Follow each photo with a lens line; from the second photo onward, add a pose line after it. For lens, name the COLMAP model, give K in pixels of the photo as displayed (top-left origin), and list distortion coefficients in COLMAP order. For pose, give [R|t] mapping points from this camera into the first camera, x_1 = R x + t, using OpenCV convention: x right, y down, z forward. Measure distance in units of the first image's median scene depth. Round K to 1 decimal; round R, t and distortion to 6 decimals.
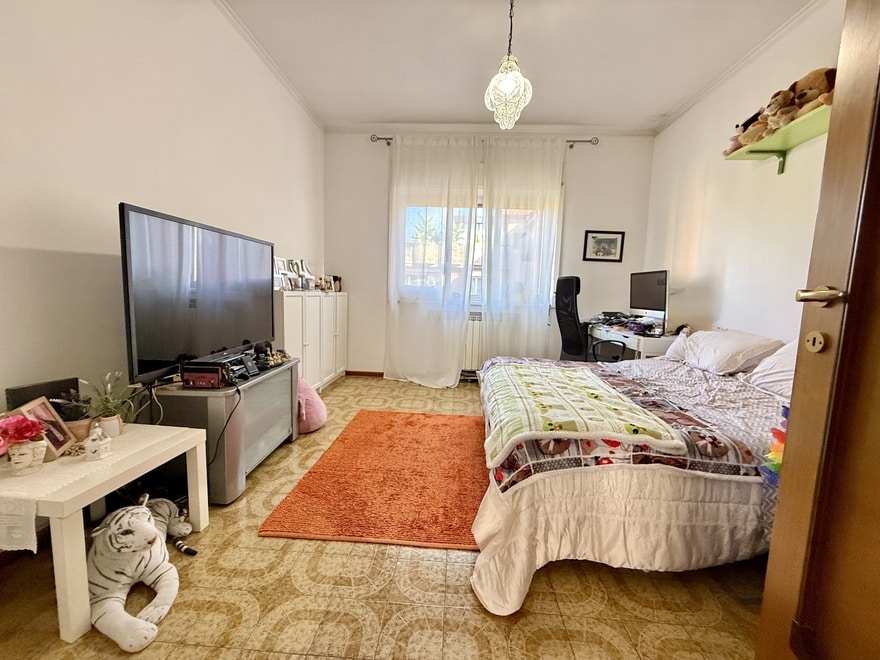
lens RADIAL K [[349.8, 0, 436.6], [0, 349.8, 332.0], [0, 0, 1]] dist [-0.001177, 0.000024]
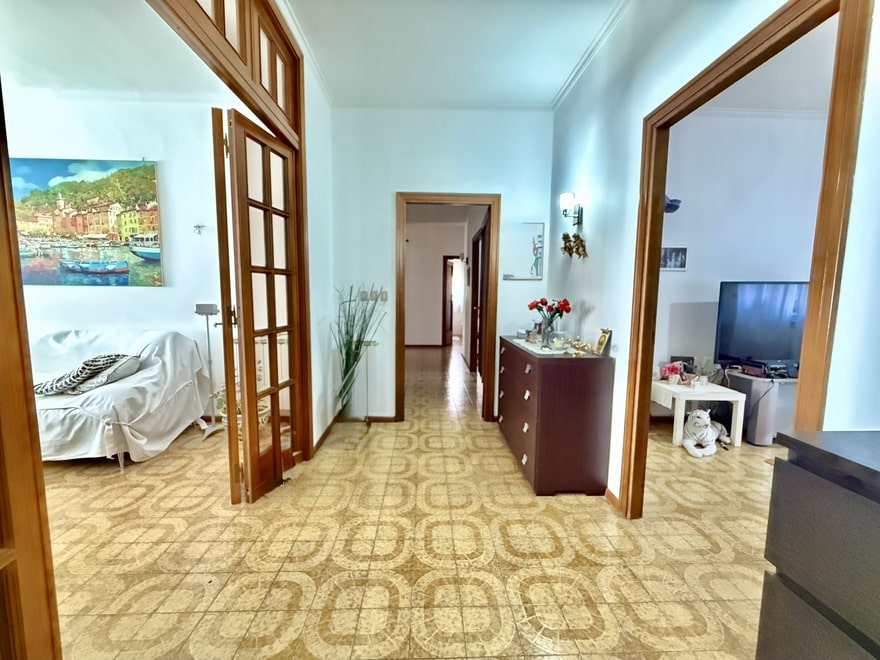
lens RADIAL K [[349.8, 0, 437.0], [0, 349.8, 329.2], [0, 0, 1]] dist [-0.001177, 0.000024]
pose [[0.085346, 0.068580, -0.993988, 1.126685], [-0.114693, 0.991673, 0.058572, 0.006909], [0.989728, 0.109005, 0.092501, -0.931443]]
